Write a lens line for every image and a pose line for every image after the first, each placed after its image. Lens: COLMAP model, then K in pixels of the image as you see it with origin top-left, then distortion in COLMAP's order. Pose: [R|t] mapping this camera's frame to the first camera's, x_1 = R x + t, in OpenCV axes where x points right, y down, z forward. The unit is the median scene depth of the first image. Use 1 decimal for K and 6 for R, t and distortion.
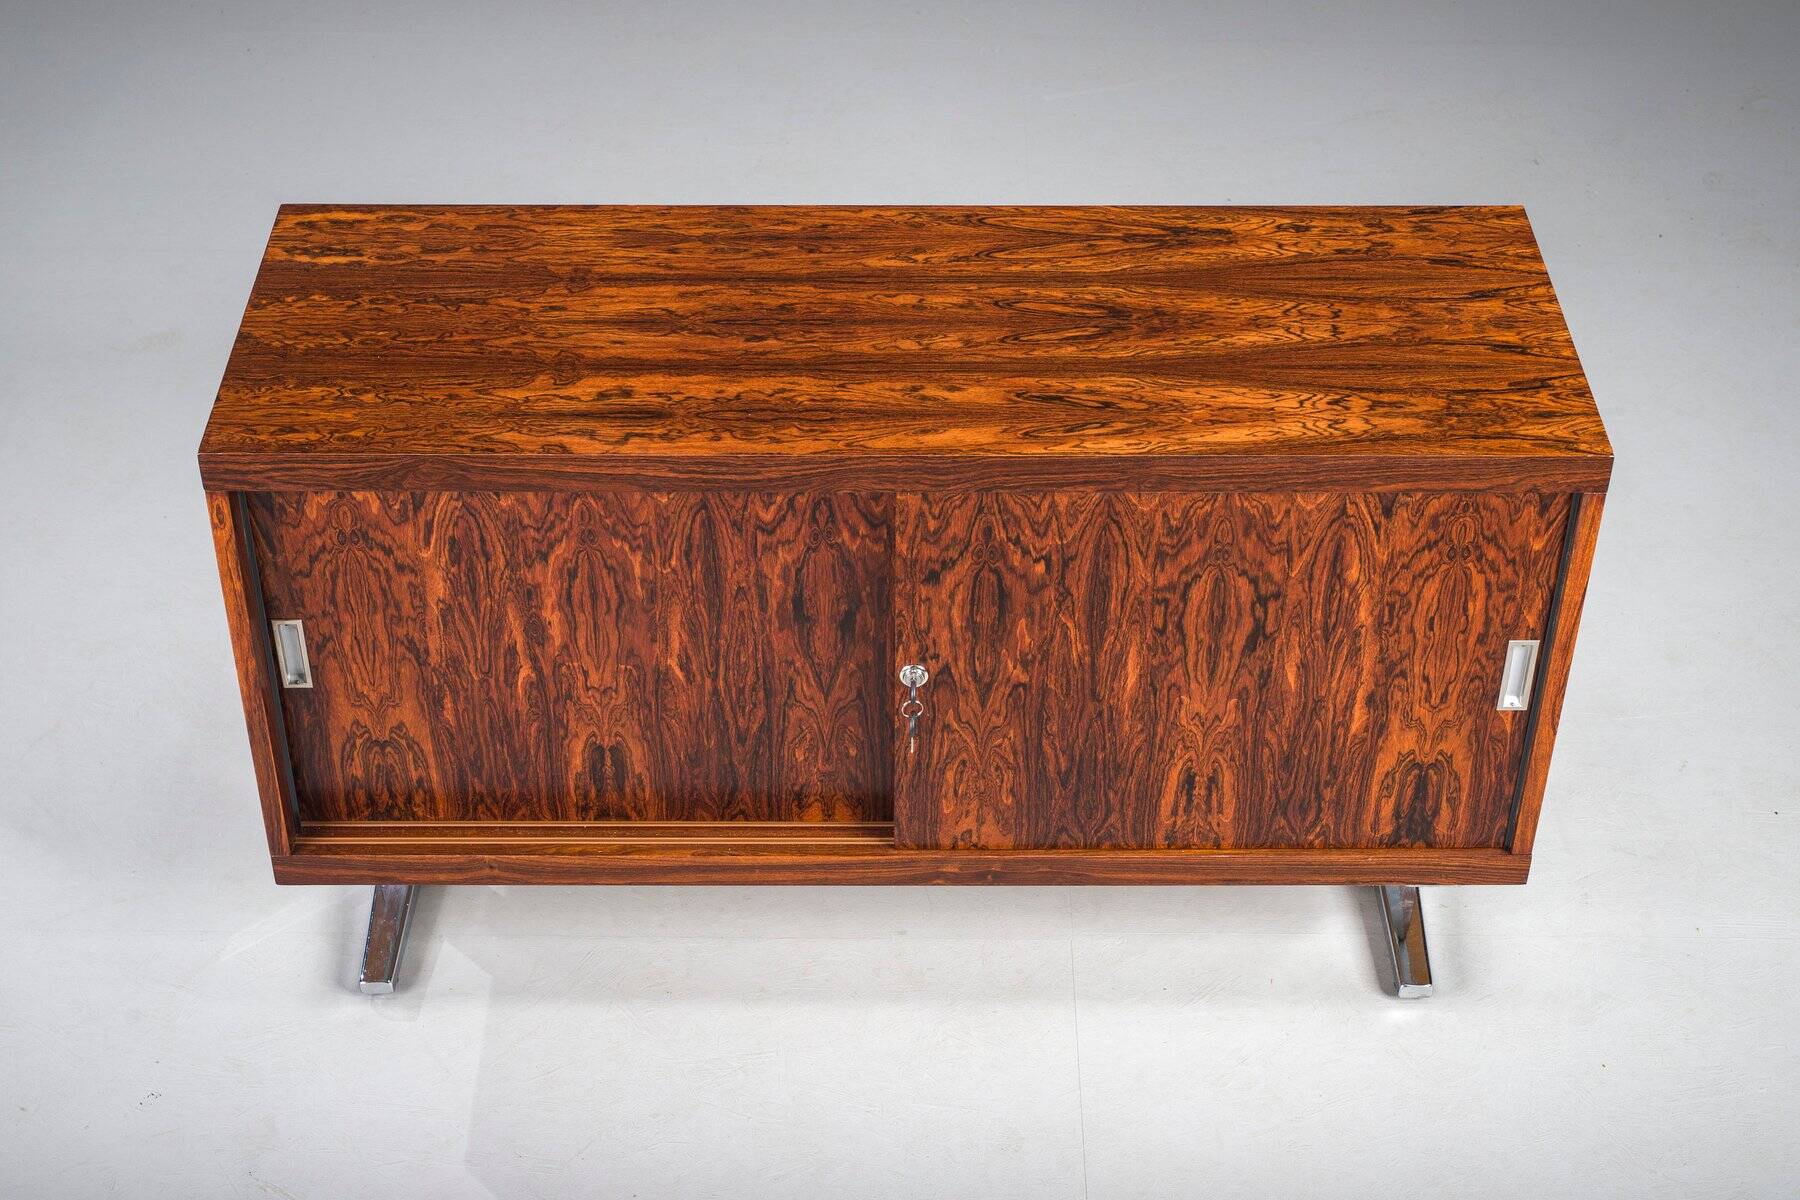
lens RADIAL K [[2723.5, 0, 900.0], [0, 2723.5, 600.0], [0, 0, 1]] dist [-0.001413, -0.031980]
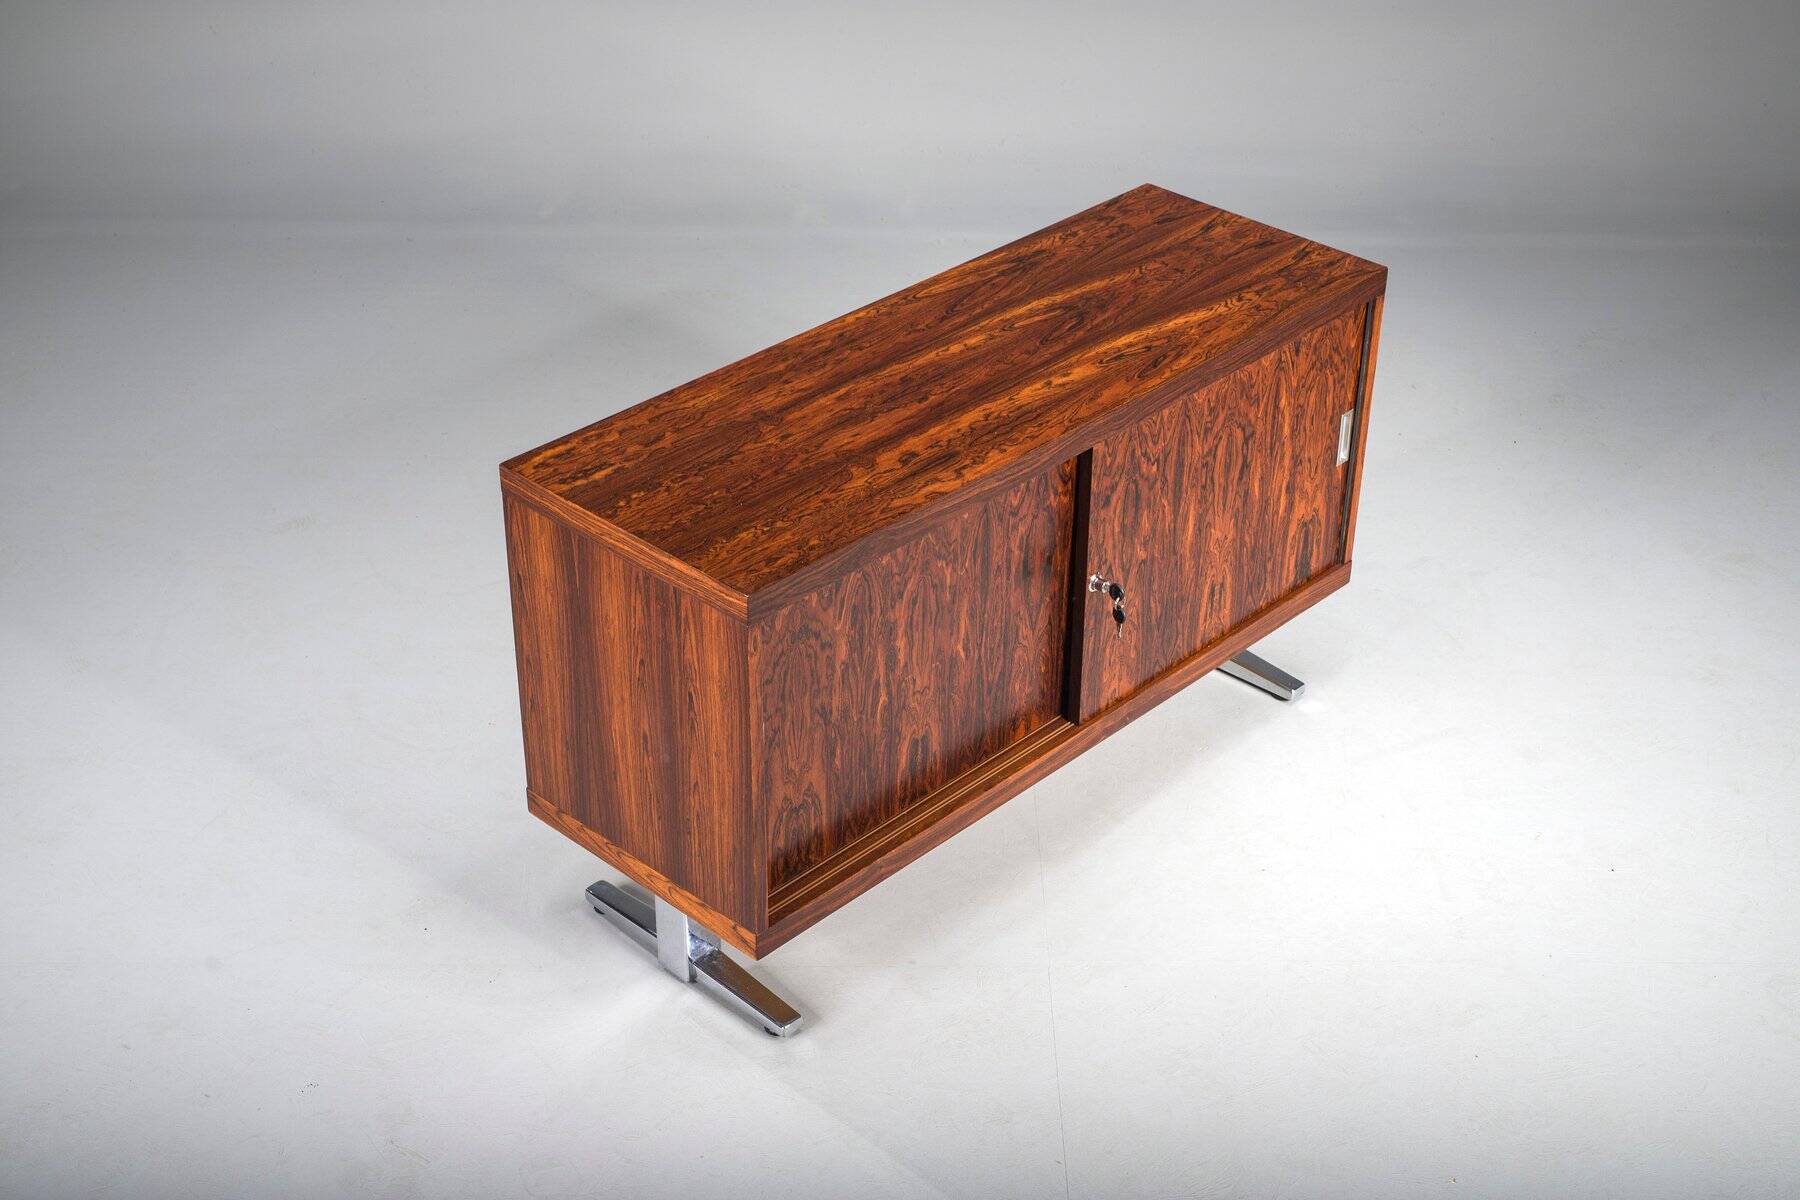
lens RADIAL K [[2506.1, 0, 905.4], [0, 2506.1, 579.7], [0, 0, 1]] dist [-0.007314, 0.008652]
pose [[0.694716, -0.373365, 0.614792, -0.860346], [0.438906, 0.897201, 0.048908, -0.079881], [-0.569852, 0.235859, 0.787172, 0.037873]]
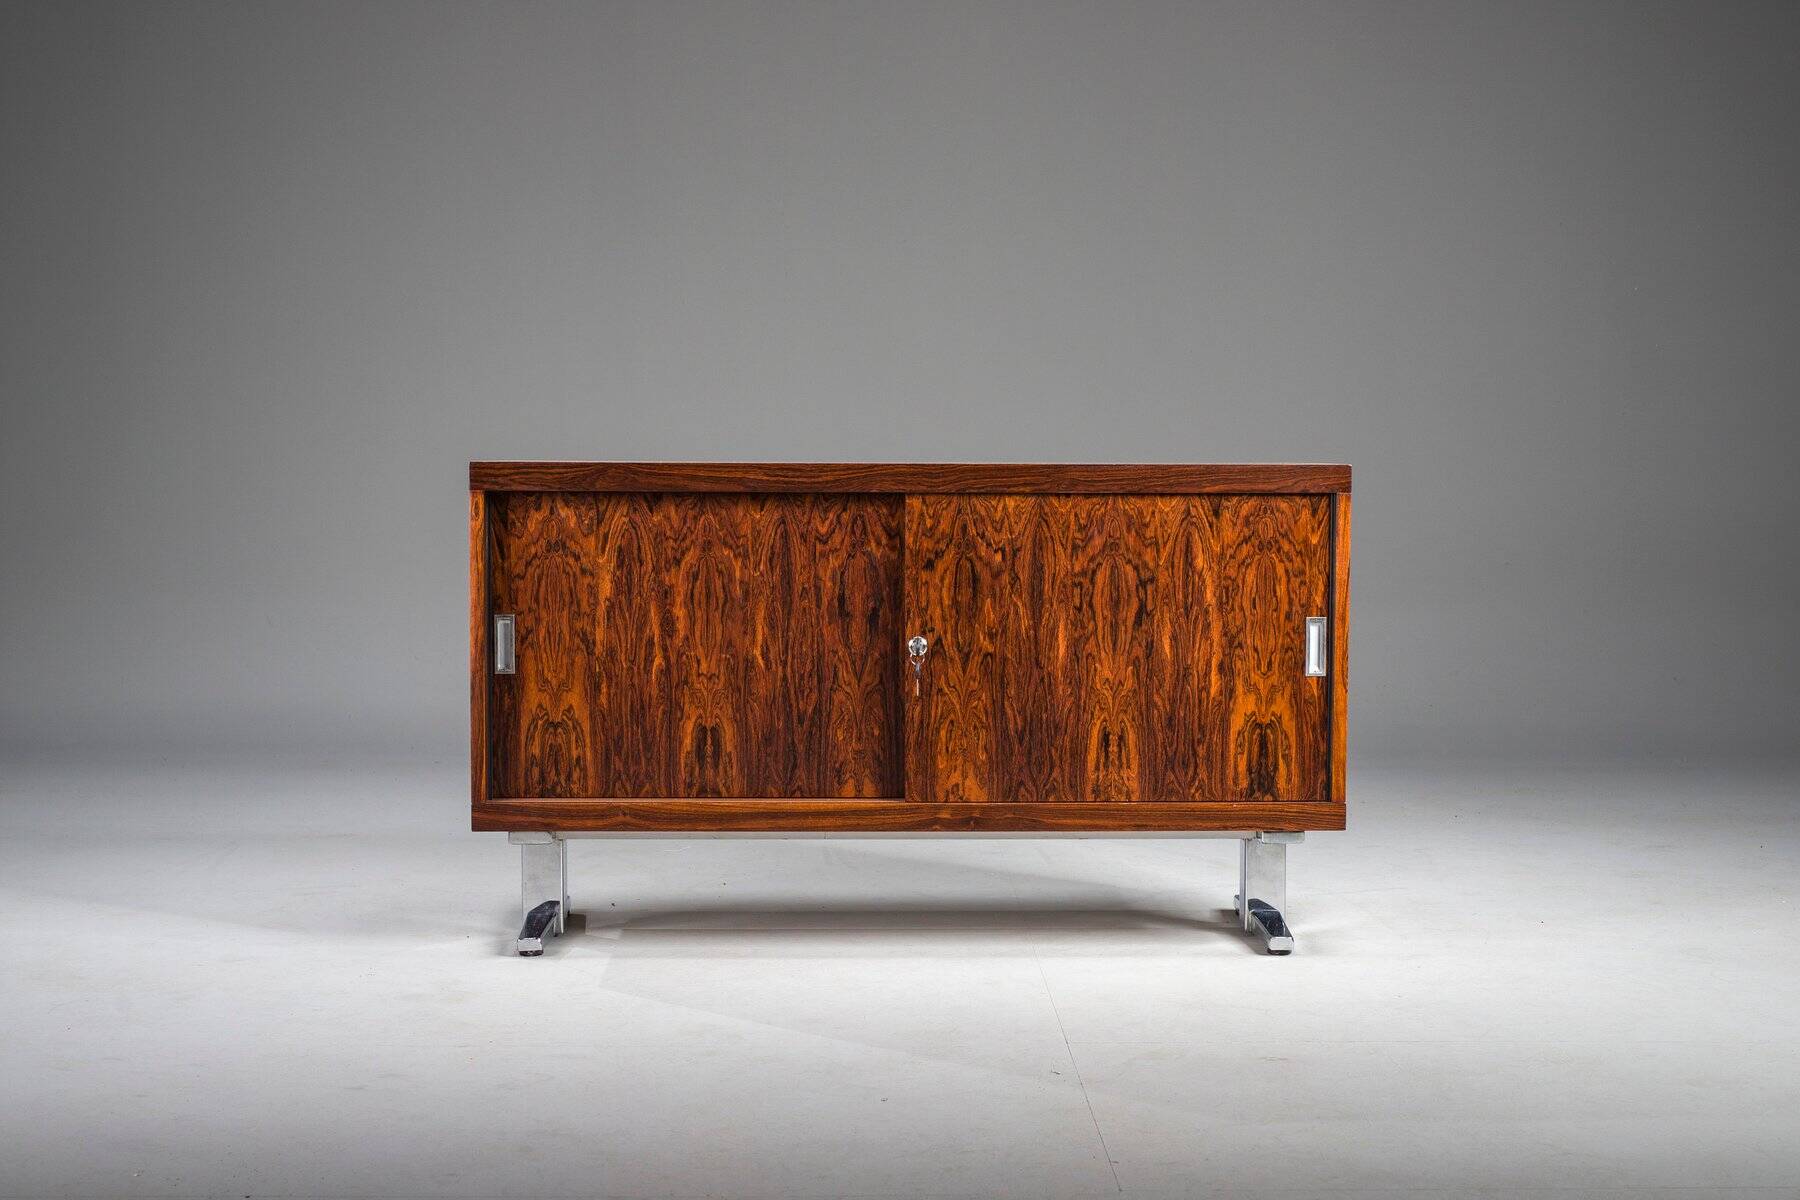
lens RADIAL K [[2558.5, 0, 906.0], [0, 2558.5, 658.0], [0, 0, 1]] dist [0.005303, 0.013127]
pose [[0.999572, -0.005404, 0.028742, -0.042535], [0.020591, 0.827945, -0.560431, 0.831837], [-0.020768, 0.560783, 0.827702, -0.172272]]
